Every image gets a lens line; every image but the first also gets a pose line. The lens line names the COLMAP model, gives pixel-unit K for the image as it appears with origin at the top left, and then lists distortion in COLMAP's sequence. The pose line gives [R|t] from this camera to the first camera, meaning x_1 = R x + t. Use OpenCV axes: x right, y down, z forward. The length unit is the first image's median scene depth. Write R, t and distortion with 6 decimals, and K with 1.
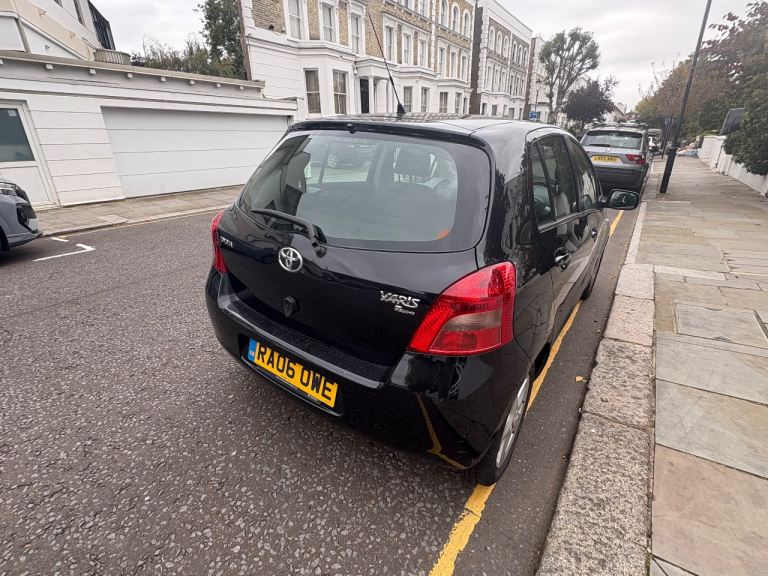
lens RADIAL K [[367.5, 0, 382.1], [0, 367.5, 289.2], [0, 0, 1]] dist [0.002418, -0.001515]
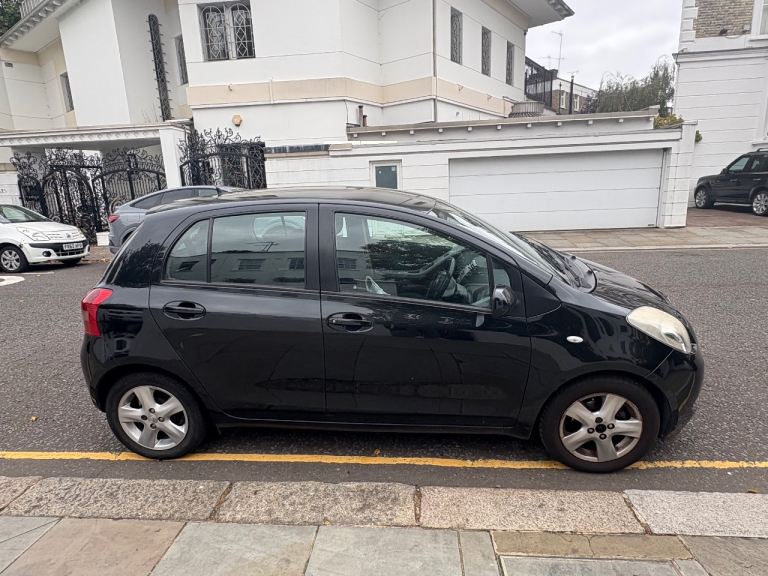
lens RADIAL K [[436.5, 0, 380.7], [0, 436.5, 287.8], [0, 0, 1]] dist [0.000876, -0.000110]
pose [[0.507534, 0.188415, -0.840779, 0.695321], [-0.293953, 0.955119, 0.036594, -0.136644], [0.809939, 0.228577, 0.540141, 0.243458]]
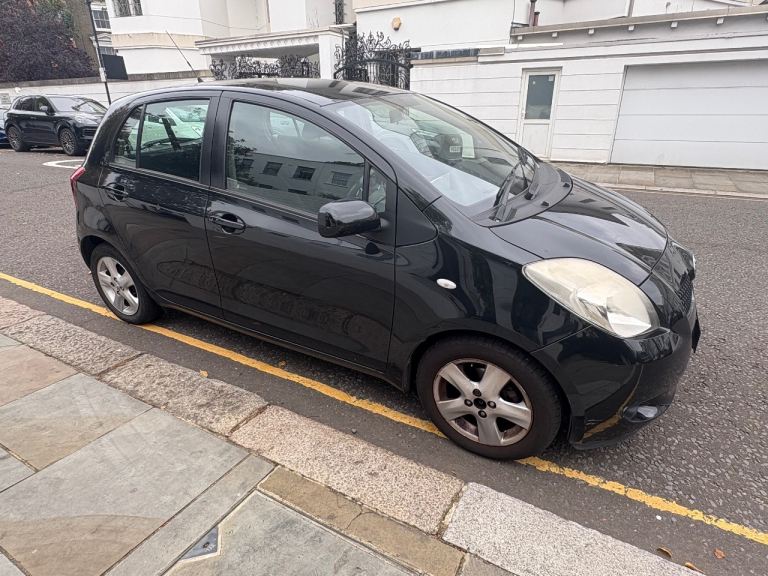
lens RADIAL K [[436.5, 0, 380.5], [0, 436.5, 284.8], [0, 0, 1]] dist [0.000876, -0.000110]
pose [[0.105991, 0.384492, -0.917023, 0.739933], [-0.370735, 0.871004, 0.322347, -0.222841], [0.922671, 0.305807, 0.234863, 0.546067]]
